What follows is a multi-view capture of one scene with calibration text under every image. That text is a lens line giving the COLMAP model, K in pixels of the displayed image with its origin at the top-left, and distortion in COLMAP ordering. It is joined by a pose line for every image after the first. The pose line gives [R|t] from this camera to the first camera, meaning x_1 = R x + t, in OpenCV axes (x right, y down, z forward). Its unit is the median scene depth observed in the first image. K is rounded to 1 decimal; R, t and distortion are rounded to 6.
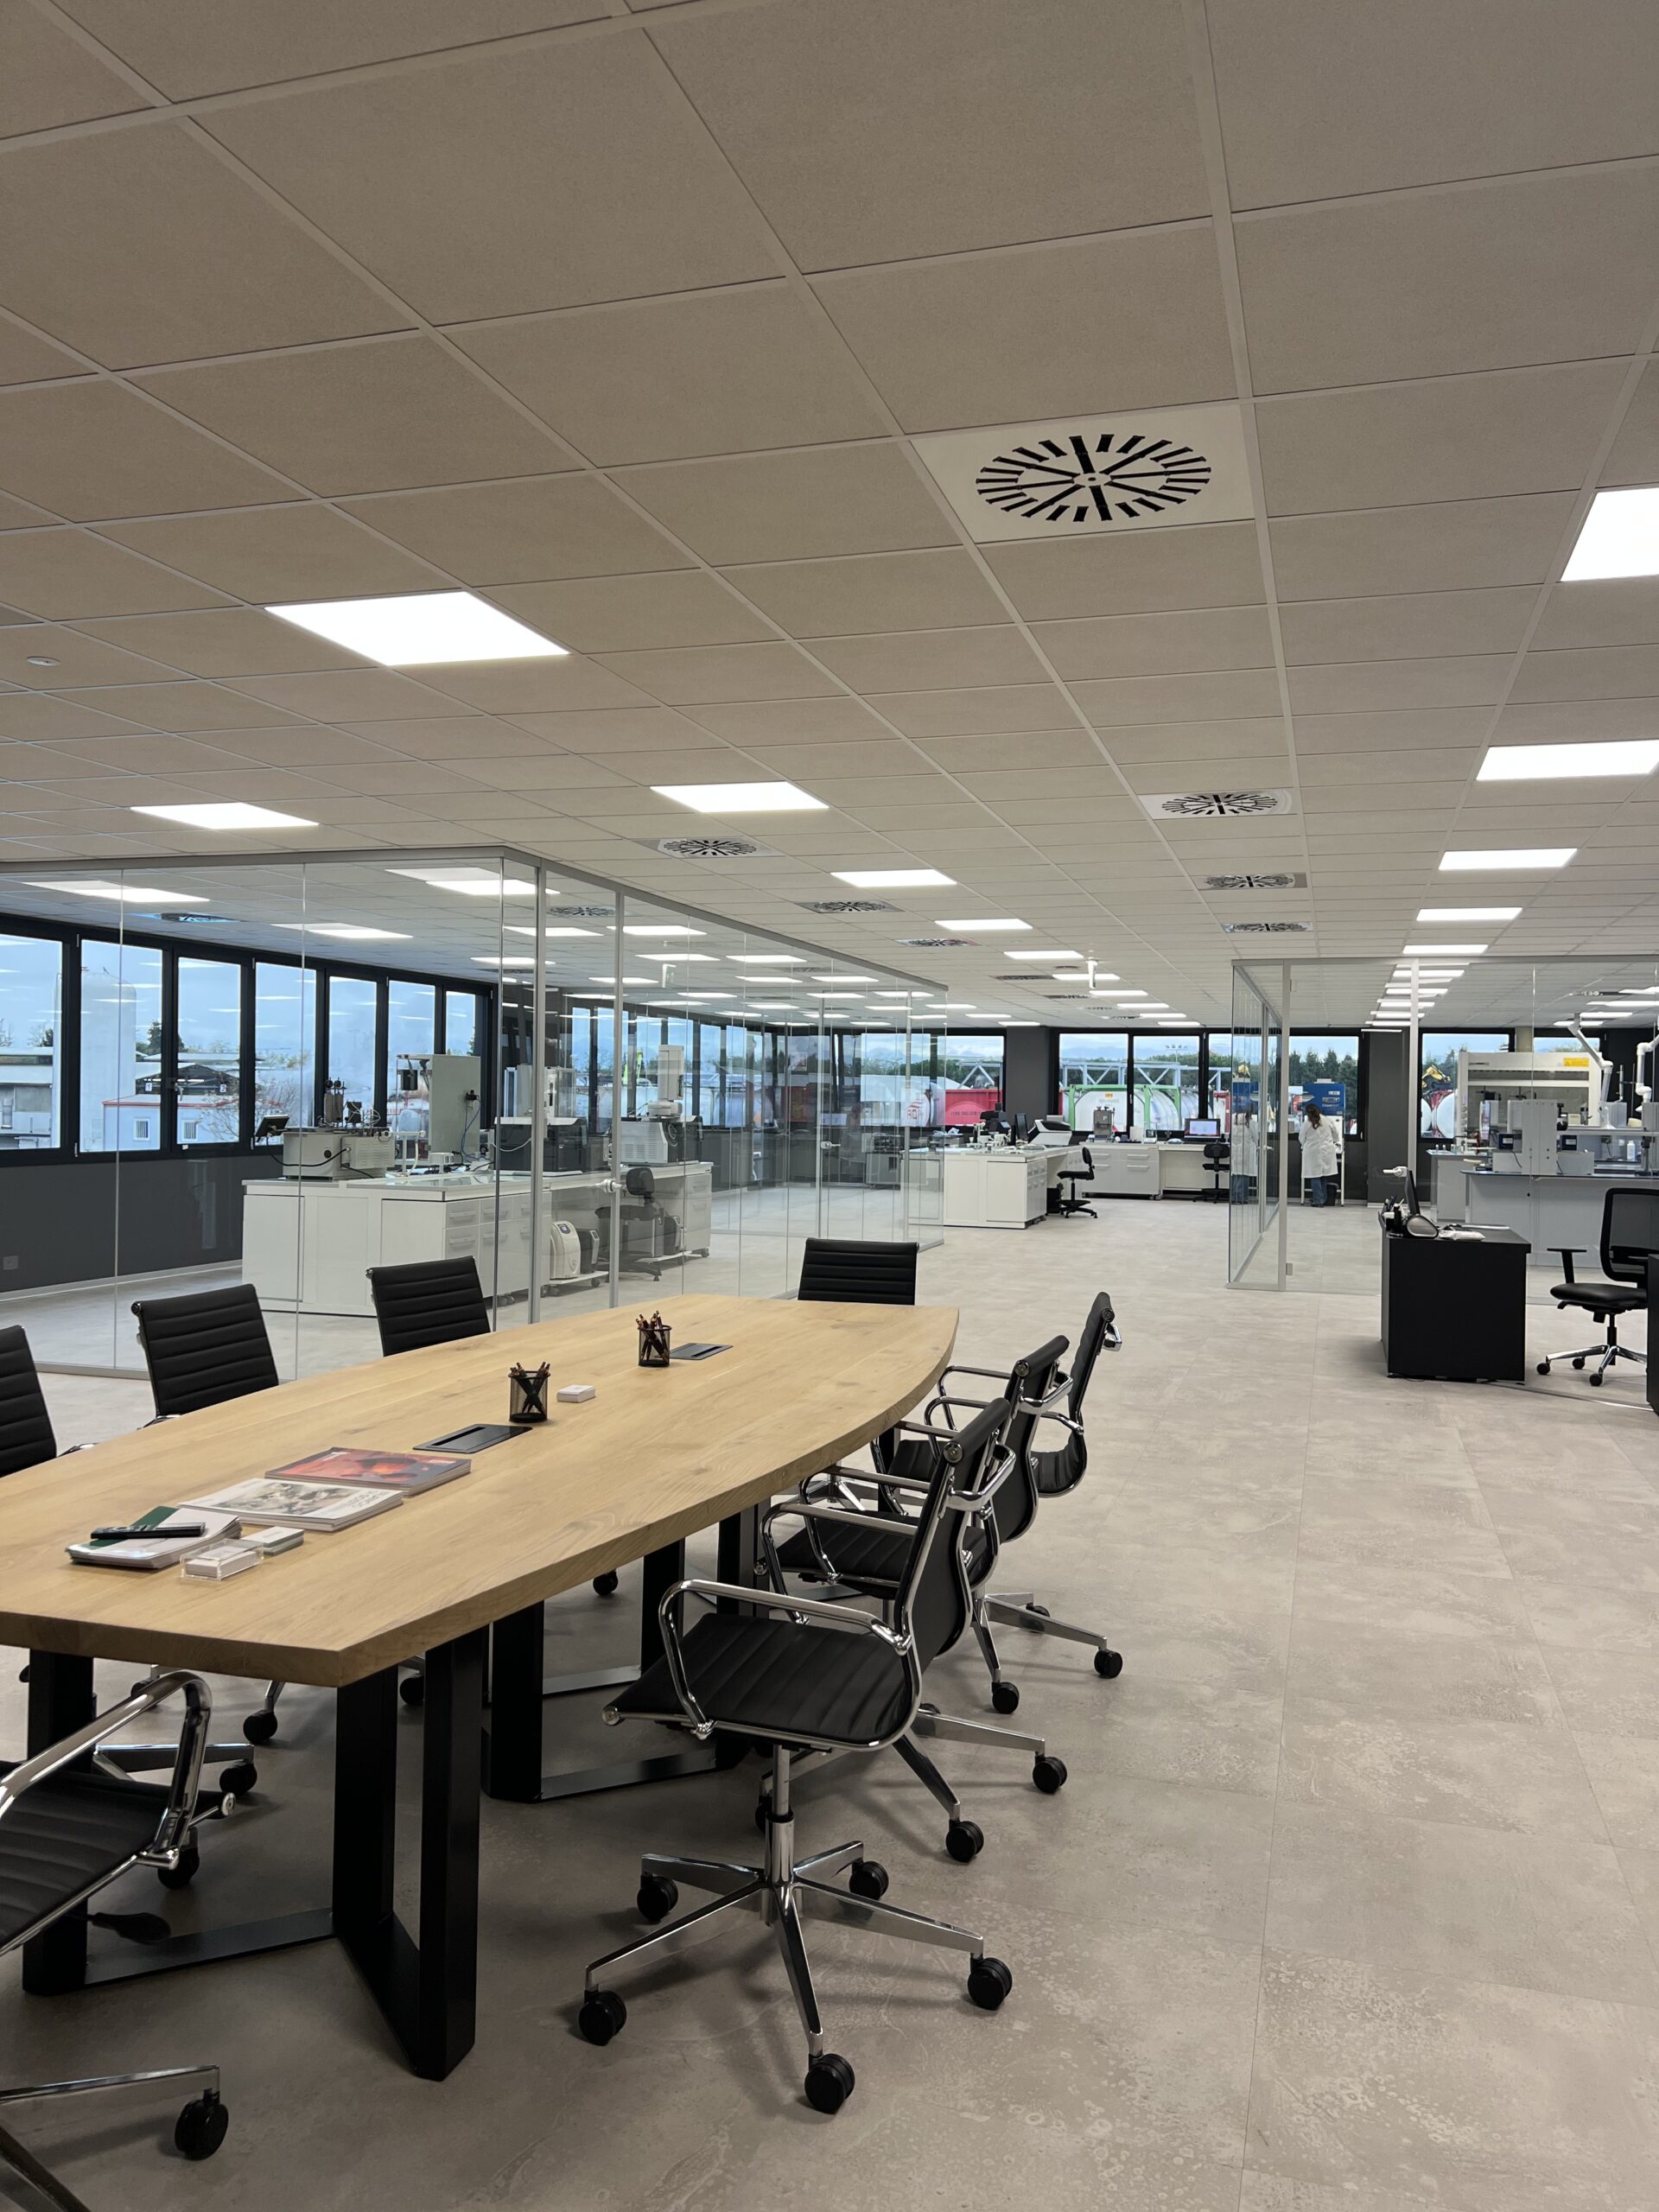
lens RADIAL K [[1668.0, 0, 757.8], [0, 1668.0, 1068.1], [0, 0, 1]] dist [0.030403, -0.029720]
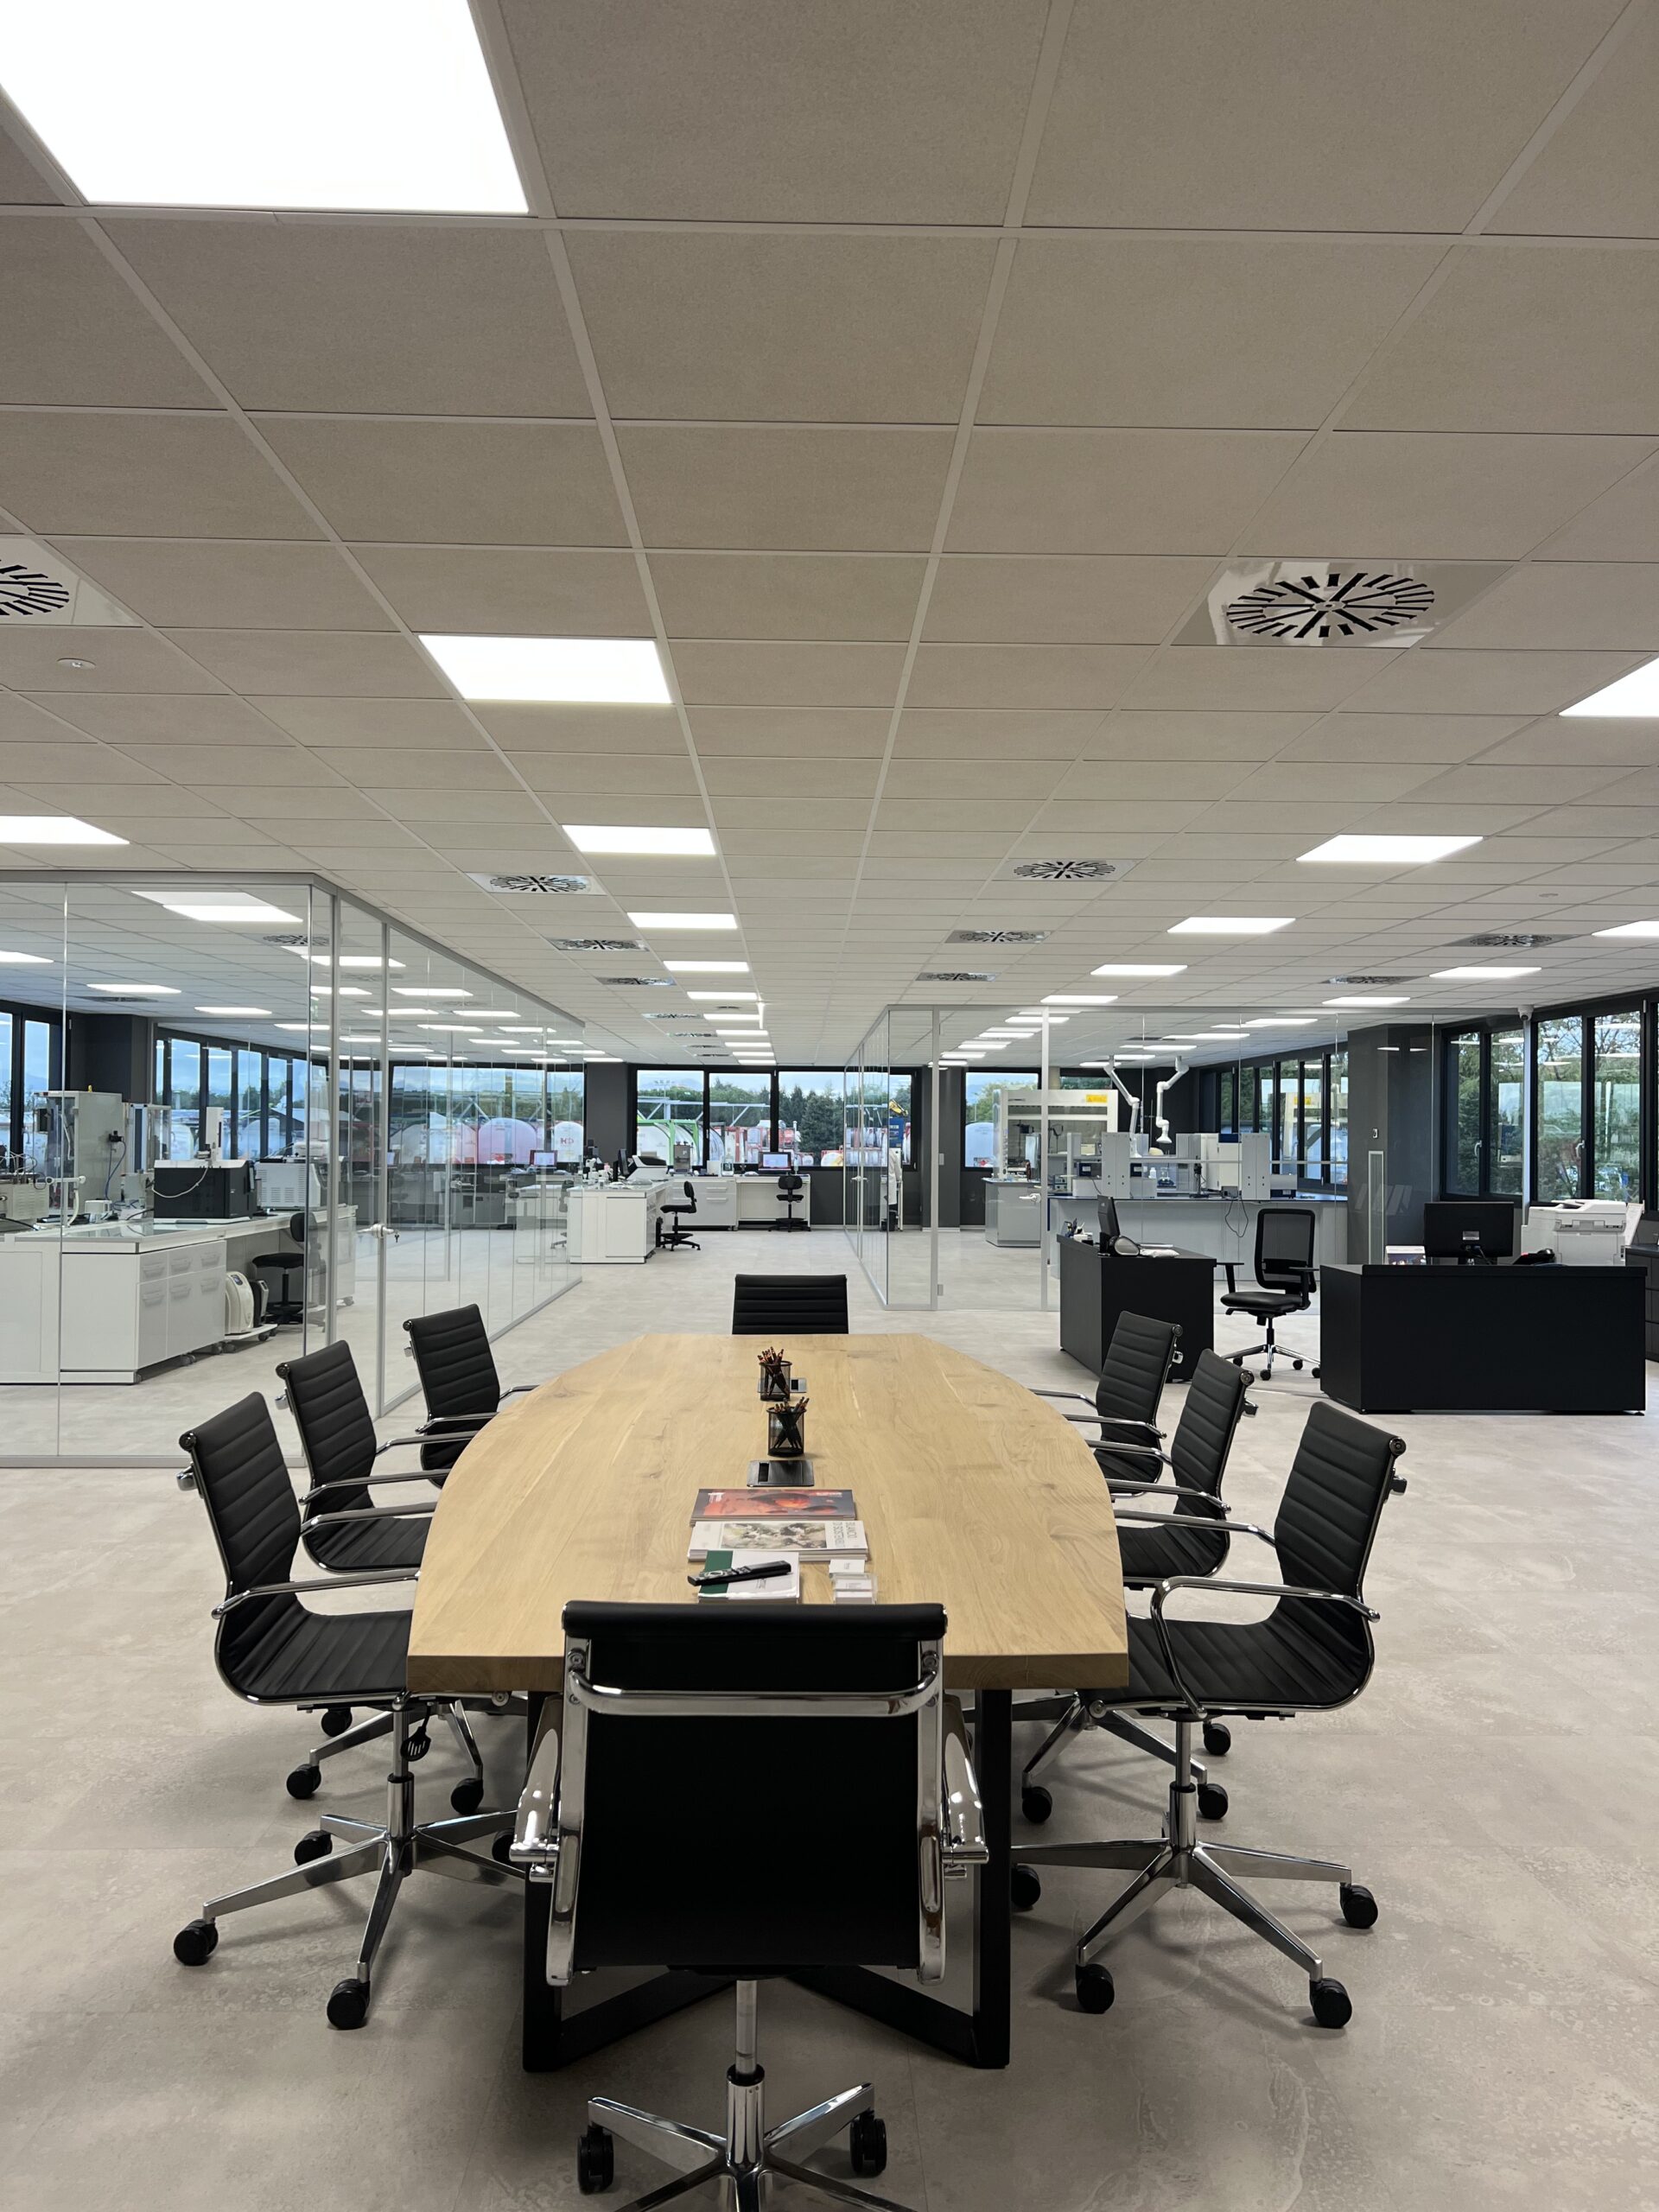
lens RADIAL K [[1662.0, 0, 838.7], [0, 1662.0, 1095.4], [0, 0, 1]] dist [0.073587, -0.084719]
pose [[0.943253, 0.000294, 0.332075, -0.118862], [0.001275, 0.999989, -0.004506, -0.001840], [-0.332072, 0.004674, 0.943242, 0.004100]]
